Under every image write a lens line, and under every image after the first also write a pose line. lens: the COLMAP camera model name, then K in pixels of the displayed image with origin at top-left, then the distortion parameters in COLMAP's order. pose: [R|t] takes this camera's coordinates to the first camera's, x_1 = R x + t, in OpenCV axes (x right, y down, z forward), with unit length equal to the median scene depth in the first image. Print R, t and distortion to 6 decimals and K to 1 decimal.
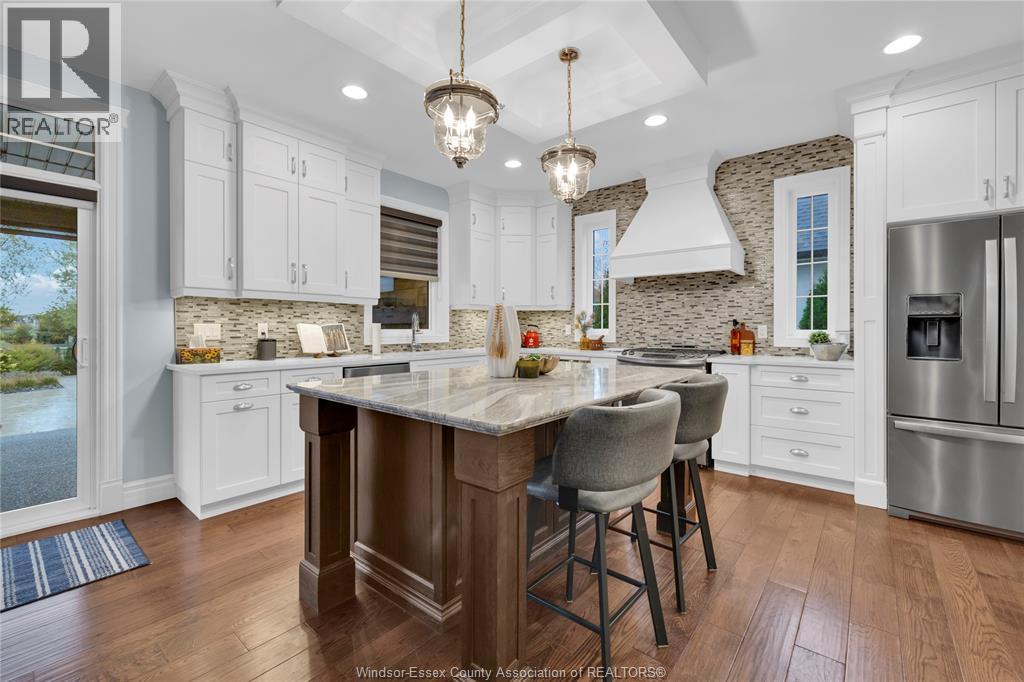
lens RADIAL K [[432.9, 0, 509.0], [0, 432.9, 326.5], [0, 0, 1]] dist [0.003575, 0.000231]
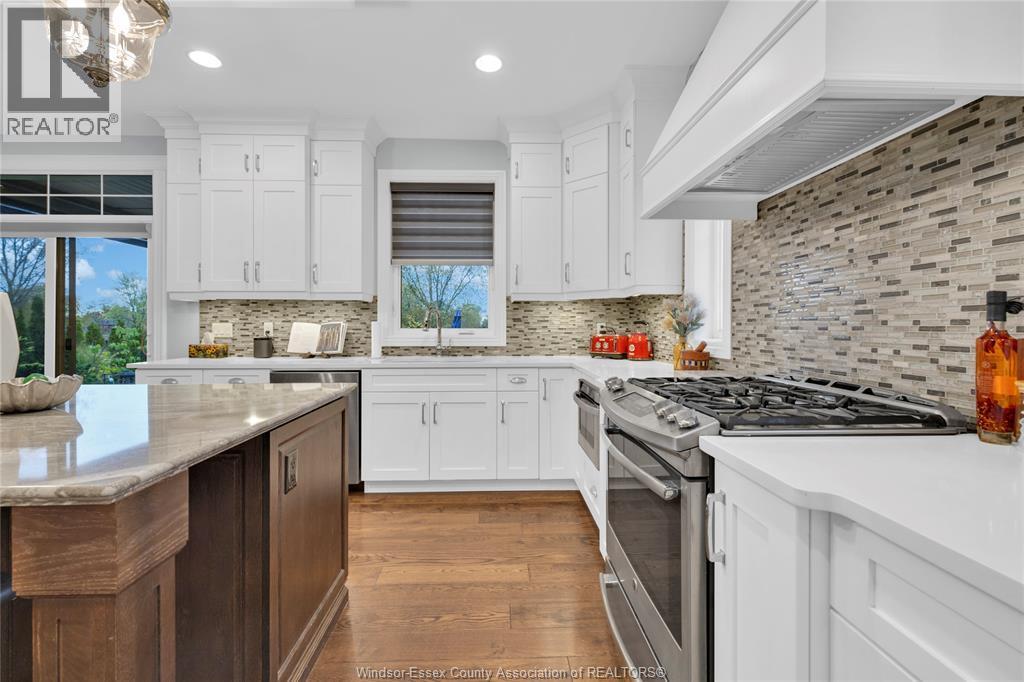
lens RADIAL K [[432.9, 0, 509.0], [0, 432.9, 333.6], [0, 0, 1]] dist [0.003575, 0.000231]
pose [[0.663761, 0.011962, -0.747849, 0.490659], [0.003114, 0.999819, 0.018756, 0.001214], [0.747939, -0.014778, 0.663603, 0.599408]]
